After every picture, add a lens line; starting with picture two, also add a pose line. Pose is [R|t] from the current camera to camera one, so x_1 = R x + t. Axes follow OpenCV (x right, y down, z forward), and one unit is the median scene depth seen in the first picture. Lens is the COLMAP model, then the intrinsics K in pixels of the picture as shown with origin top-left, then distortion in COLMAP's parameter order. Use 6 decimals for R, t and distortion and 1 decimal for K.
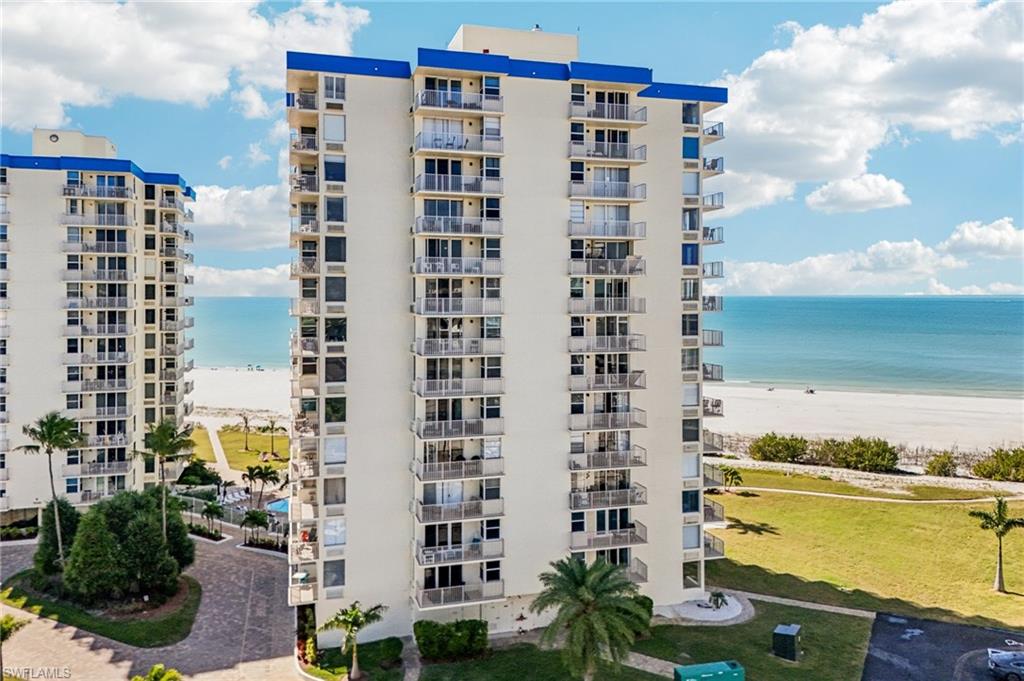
lens RADIAL K [[742.8, 0, 512.6], [0, 742.8, 344.2], [0, 0, 1]] dist [0.044033, -0.034988]
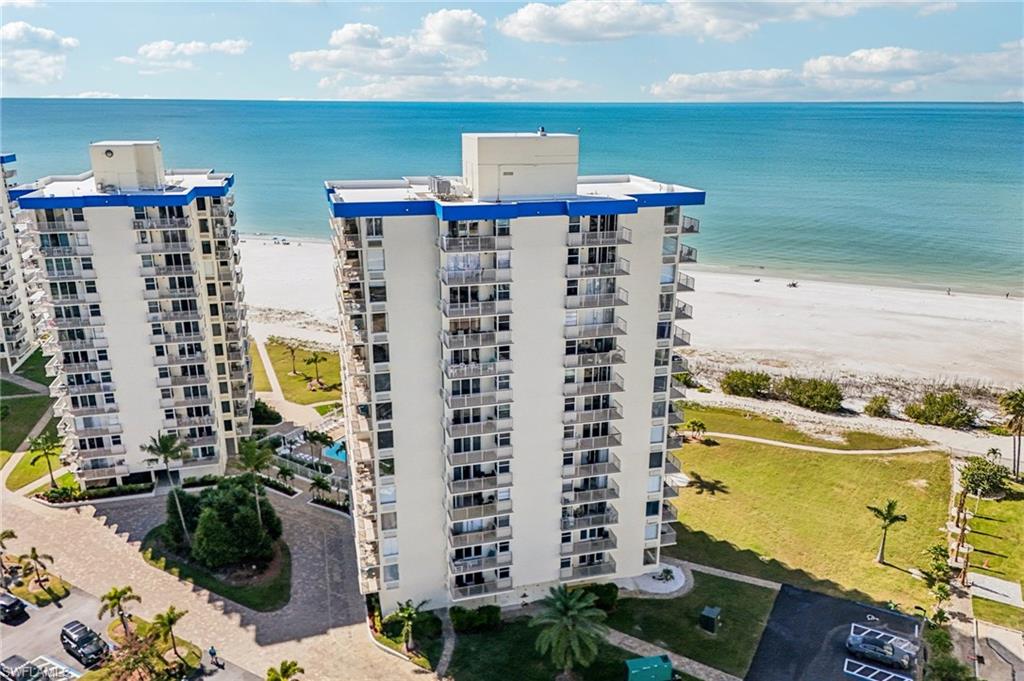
lens RADIAL K [[742.8, 0, 509.3], [0, 742.8, 336.3], [0, 0, 1]] dist [0.044033, -0.034988]
pose [[0.999870, 0.006461, -0.014783, 0.000823], [-0.001735, 0.954059, 0.299613, -0.504355], [0.016039, -0.299549, 0.953946, -0.189789]]
